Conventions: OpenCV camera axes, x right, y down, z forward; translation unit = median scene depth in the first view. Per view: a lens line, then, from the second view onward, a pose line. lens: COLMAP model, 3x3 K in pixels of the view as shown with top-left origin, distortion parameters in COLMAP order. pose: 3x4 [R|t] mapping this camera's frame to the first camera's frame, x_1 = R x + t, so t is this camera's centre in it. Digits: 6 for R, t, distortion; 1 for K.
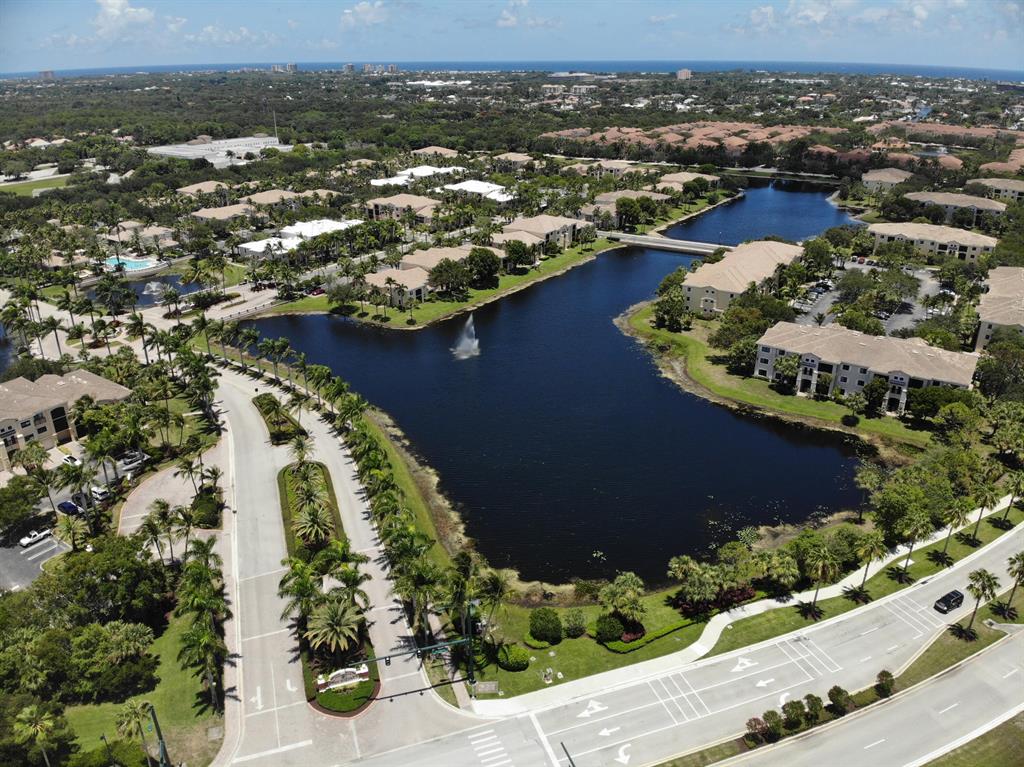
lens RADIAL K [[740.3, 0, 504.1], [0, 740.3, 378.1], [0, 0, 1]] dist [0.121625, -0.253839]
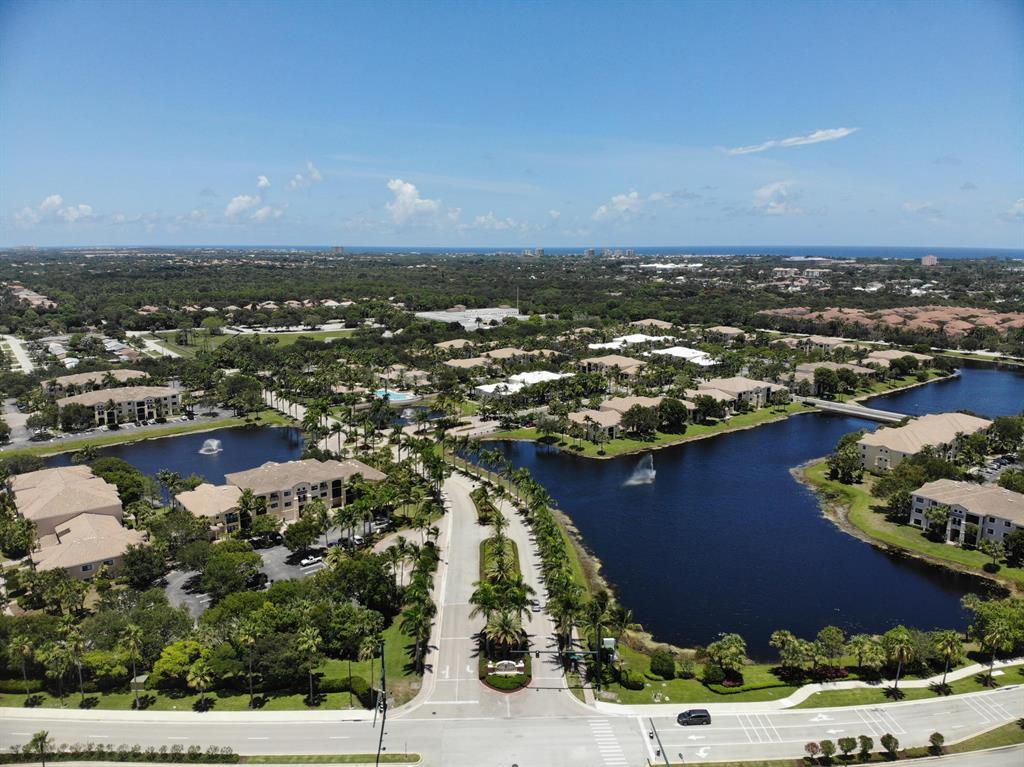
lens RADIAL K [[740.3, 0, 504.1], [0, 740.3, 378.1], [0, 0, 1]] dist [0.121625, -0.253839]
pose [[0.953988, 0.058556, -0.294072, 0.075839], [-0.122482, 0.971292, -0.203935, 0.078085], [0.273688, 0.230570, 0.933773, -0.199613]]
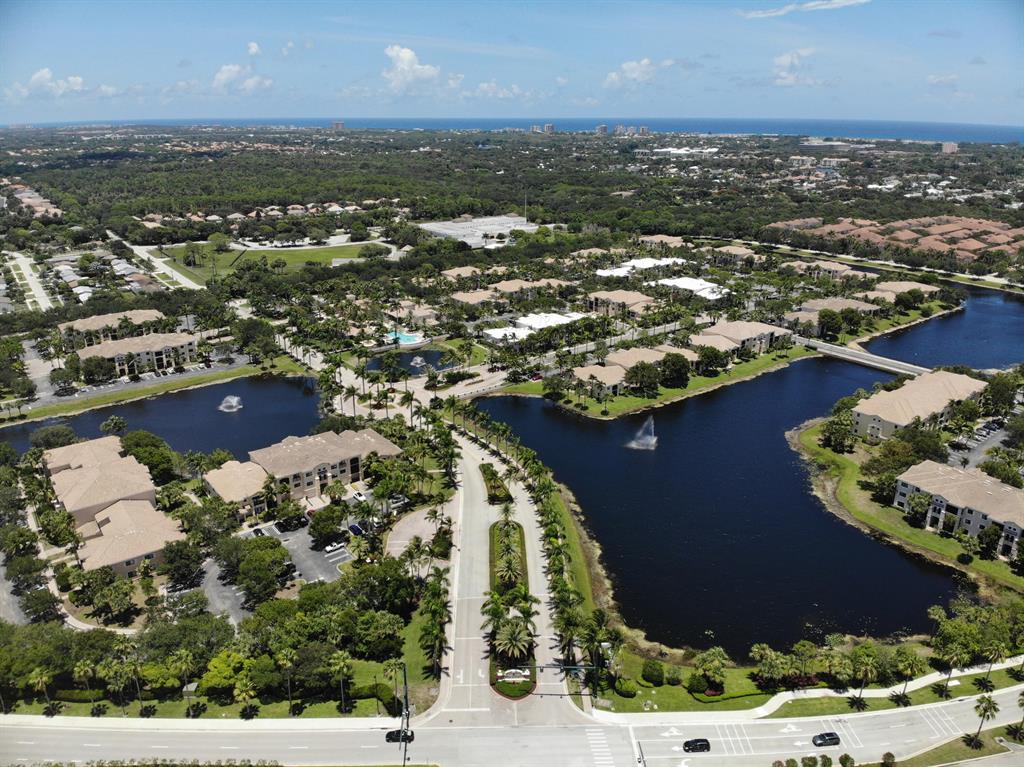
lens RADIAL K [[740.3, 0, 504.1], [0, 740.3, 378.1], [0, 0, 1]] dist [0.121625, -0.253839]
pose [[0.951198, 0.103310, -0.290774, 0.075205], [-0.121453, 0.991576, -0.045004, -0.067621], [0.283675, 0.078123, 0.955733, -0.261801]]
